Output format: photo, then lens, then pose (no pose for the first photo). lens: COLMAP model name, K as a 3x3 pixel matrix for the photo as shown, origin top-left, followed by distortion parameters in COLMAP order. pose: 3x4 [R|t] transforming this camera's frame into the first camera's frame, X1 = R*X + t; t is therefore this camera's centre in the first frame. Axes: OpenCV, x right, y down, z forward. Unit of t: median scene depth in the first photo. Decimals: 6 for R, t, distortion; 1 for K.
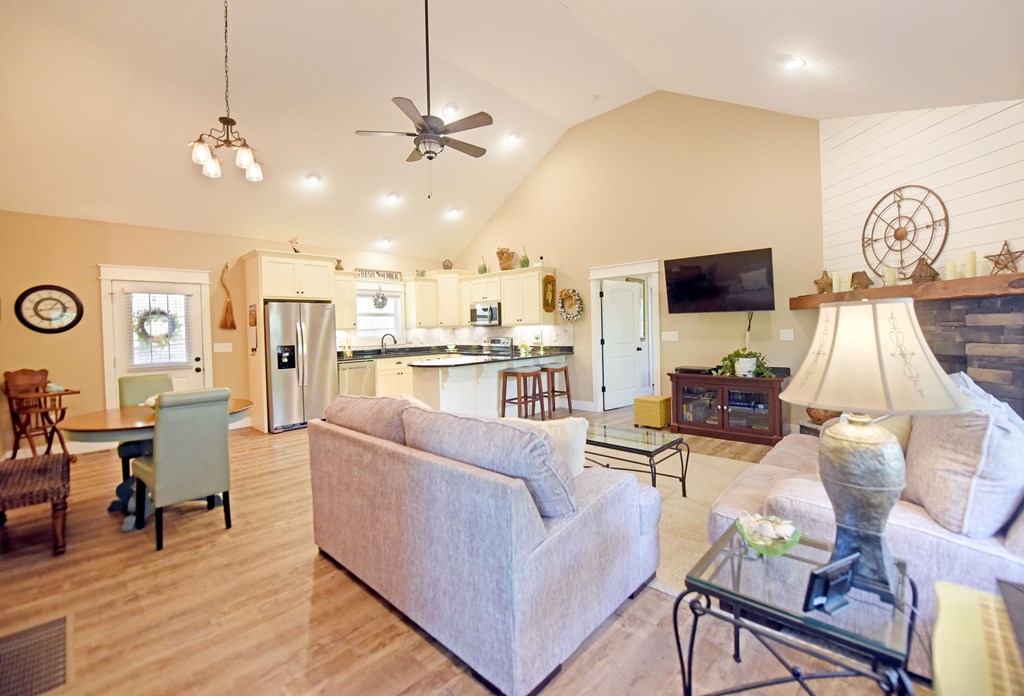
lens RADIAL K [[425.2, 0, 518.4], [0, 425.2, 332.7], [0, 0, 1]] dist [-0.000987, -0.000178]
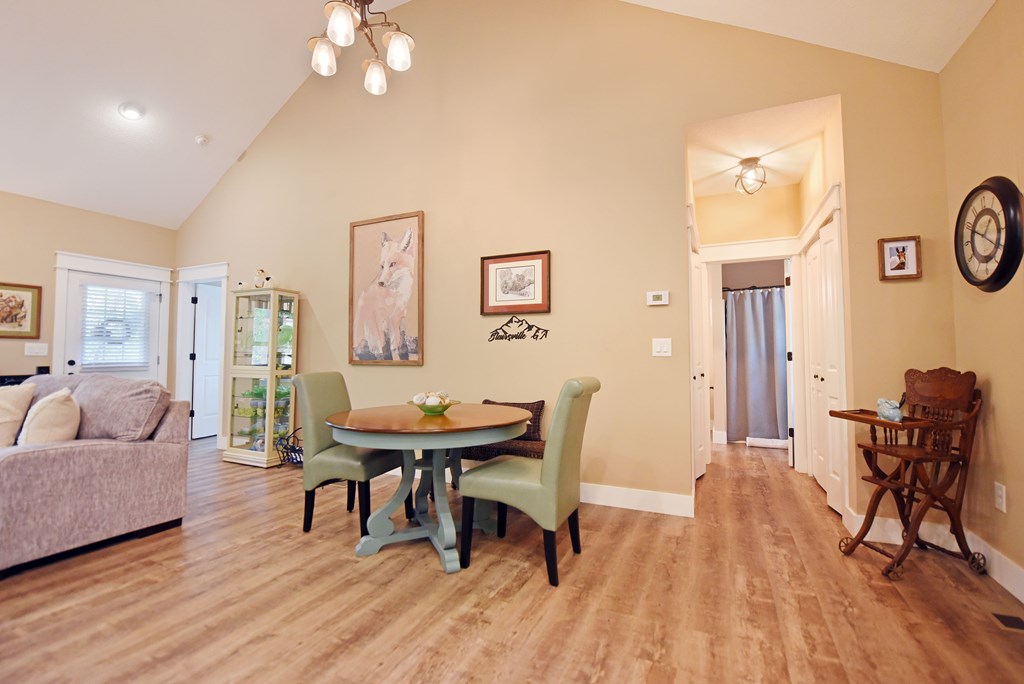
lens RADIAL K [[413.9, 0, 515.8], [0, 413.9, 337.9], [0, 0, 1]] dist [-0.018571, -0.000367]
pose [[-0.942425, 0.016154, -0.334026, -0.513320], [0.024456, 0.999487, -0.020665, 0.047070], [0.333521, -0.027644, -0.942337, 1.248920]]
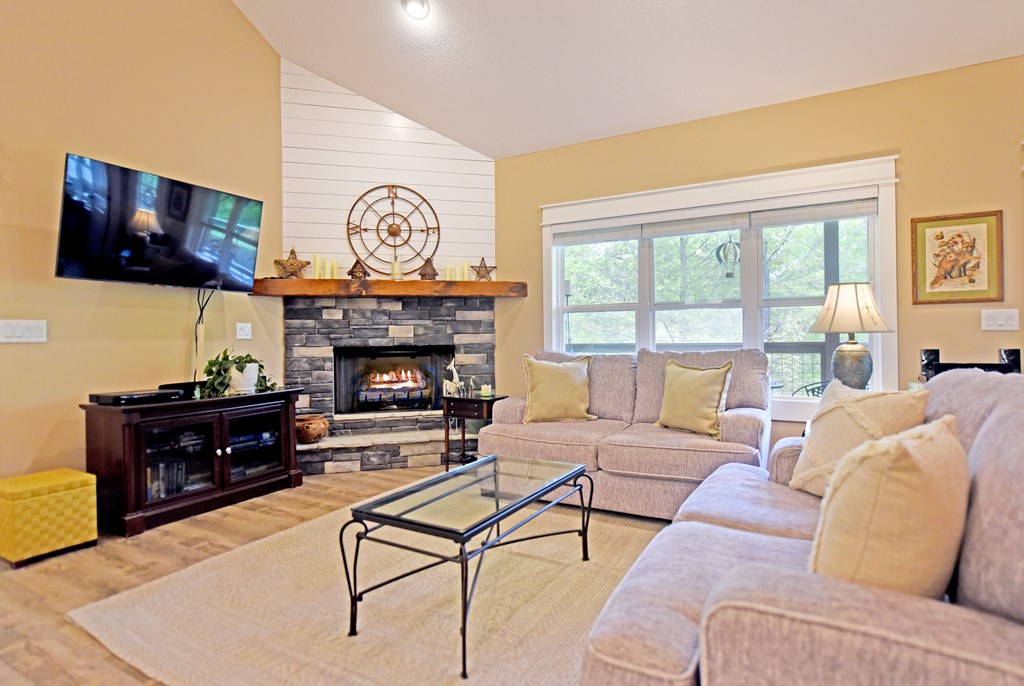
lens RADIAL K [[540.0, 0, 512.0], [0, 540.0, 343.0], [0, 0, 1]] dist [-0.001782, 0.000044]
pose [[-0.226103, 0.017687, 0.973943, -0.340304], [0.026514, 0.999576, -0.011997, 0.049475], [-0.973743, 0.023110, -0.226476, 0.813081]]
